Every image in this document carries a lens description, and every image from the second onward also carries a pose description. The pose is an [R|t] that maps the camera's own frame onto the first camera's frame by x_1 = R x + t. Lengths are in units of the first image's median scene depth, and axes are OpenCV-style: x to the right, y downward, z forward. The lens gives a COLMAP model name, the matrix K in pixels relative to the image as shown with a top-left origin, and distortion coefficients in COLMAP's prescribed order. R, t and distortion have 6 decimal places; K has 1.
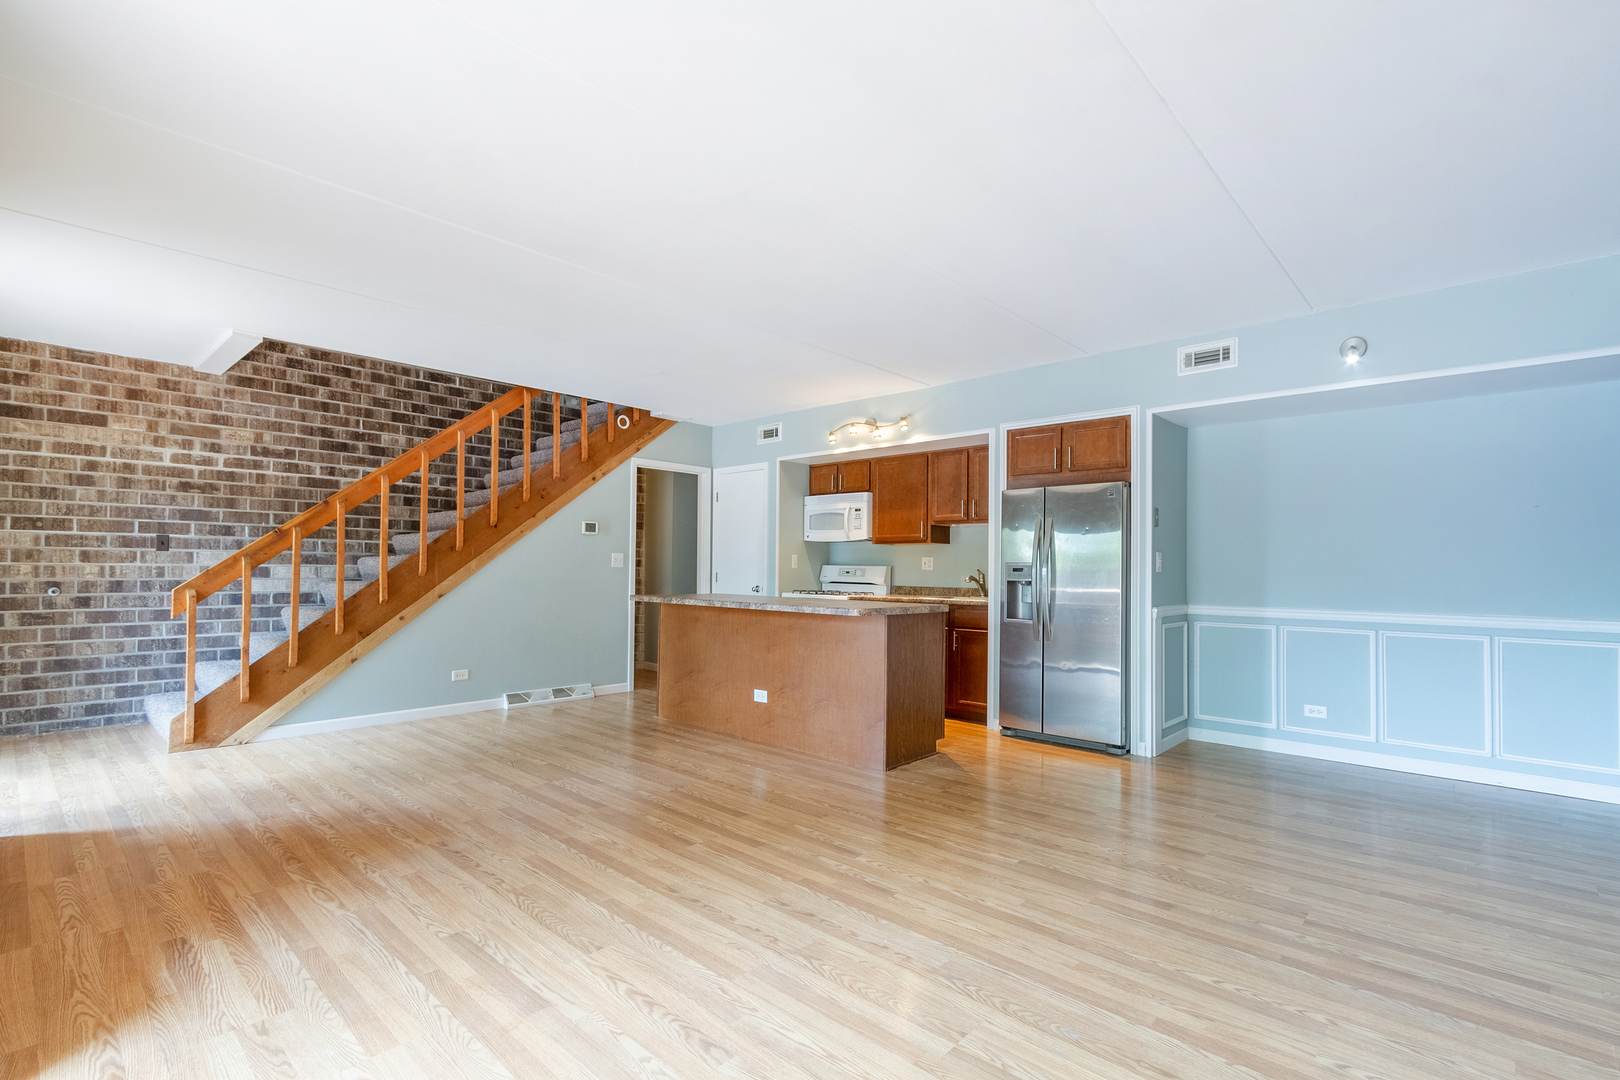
lens RADIAL K [[747.5, 0, 796.3], [0, 747.5, 551.8], [0, 0, 1]] dist [0.004636, -0.003306]
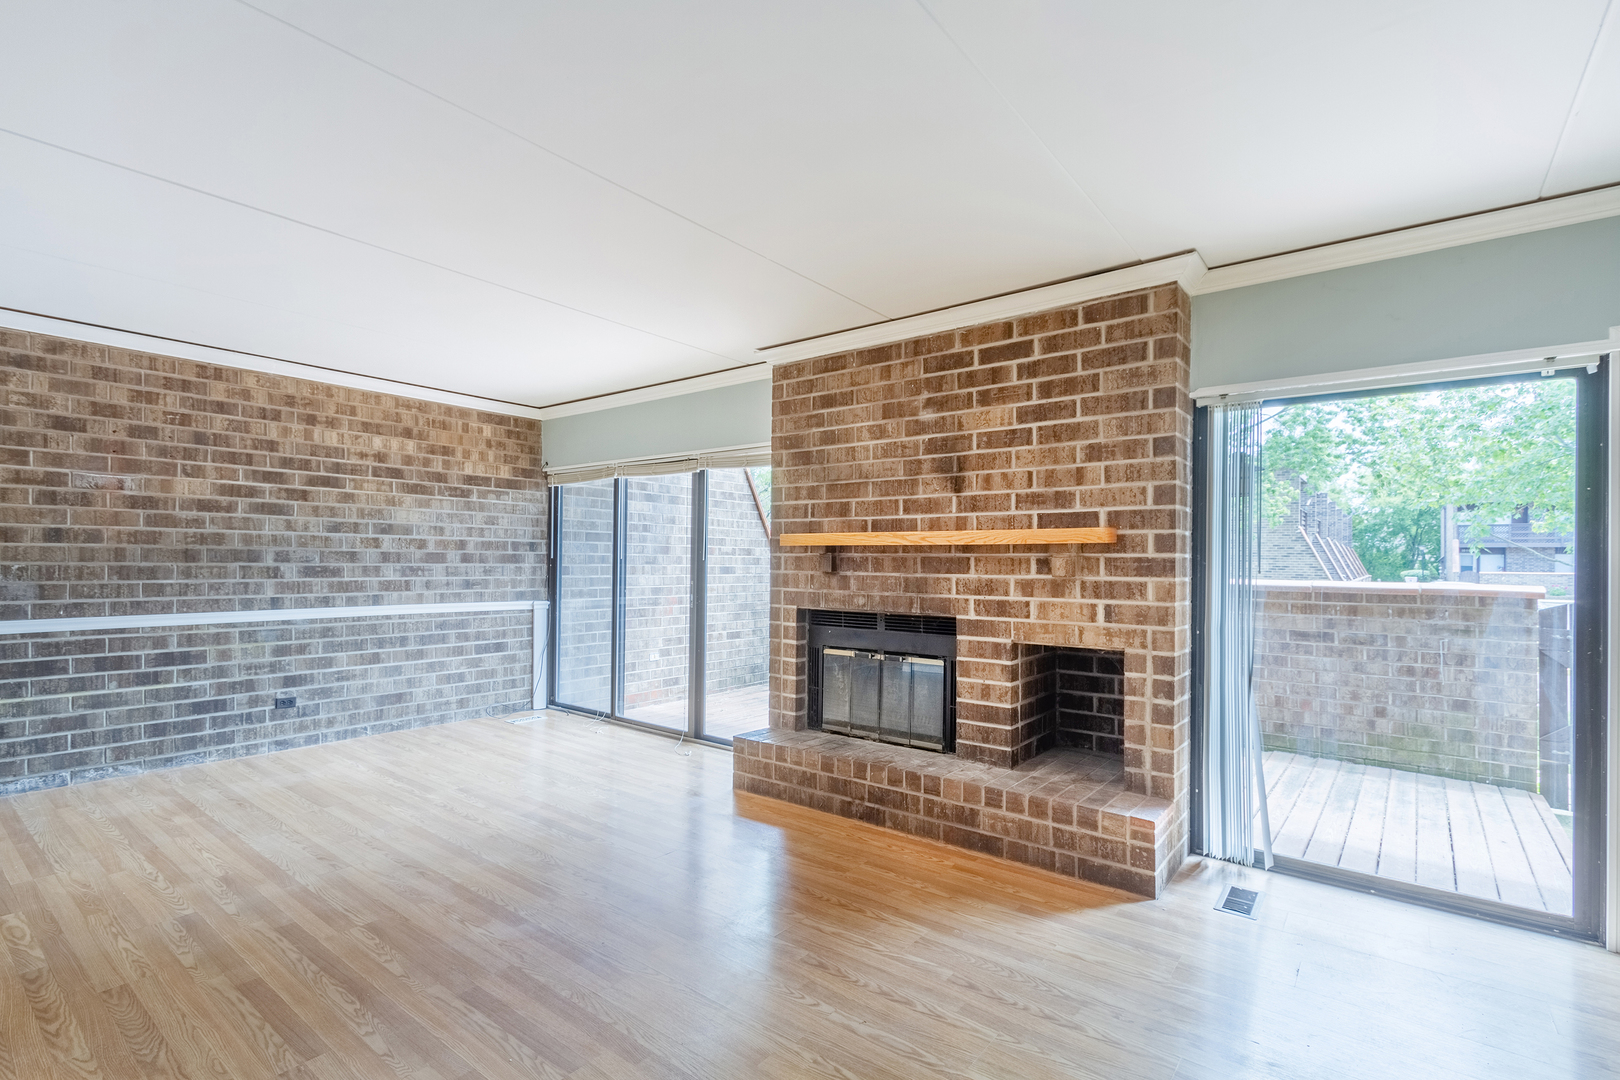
lens RADIAL K [[747.5, 0, 791.3], [0, 747.5, 559.8], [0, 0, 1]] dist [0.004636, -0.003306]
pose [[-0.996535, -0.020694, -0.080563, -0.359220], [-0.018837, 0.999541, -0.023745, -0.008237], [0.081017, -0.022146, -0.996467, 1.256788]]
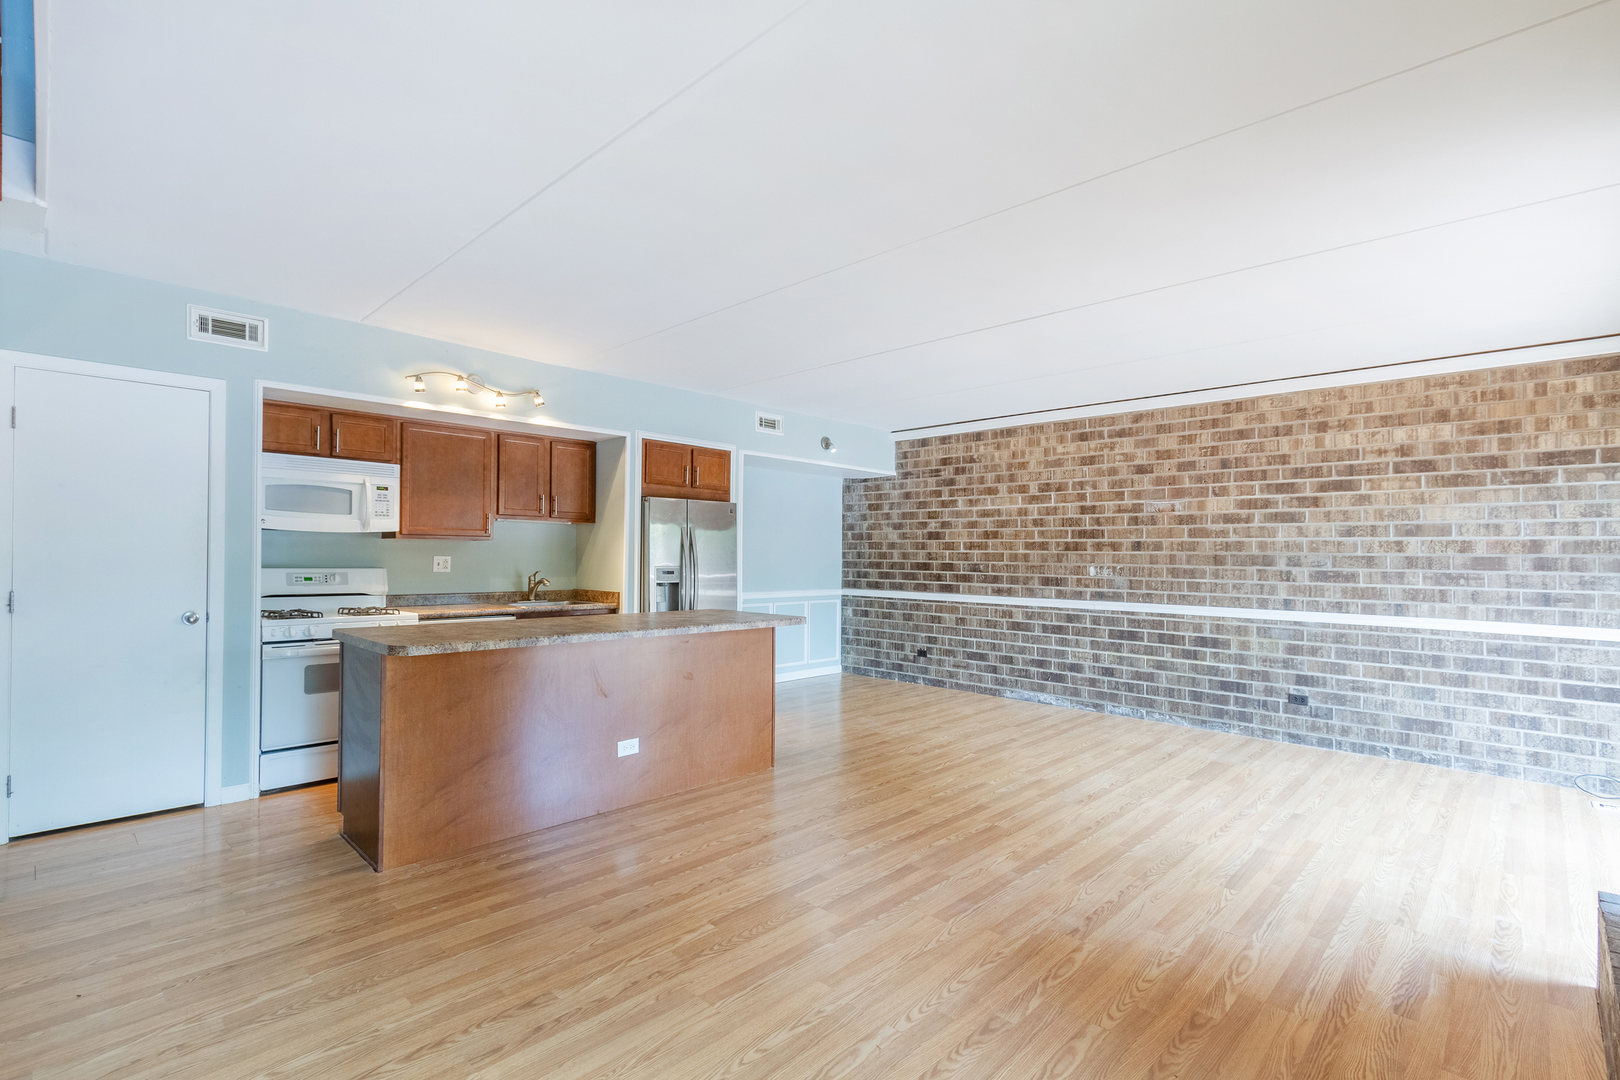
lens RADIAL K [[747.5, 0, 818.3], [0, 747.5, 545.0], [0, 0, 1]] dist [0.004636, -0.003306]
pose [[0.008442, 0.002034, 0.999962, -0.864601], [-0.033526, 0.999436, -0.001750, -0.022670], [-0.999402, -0.033510, 0.008505, 0.848855]]
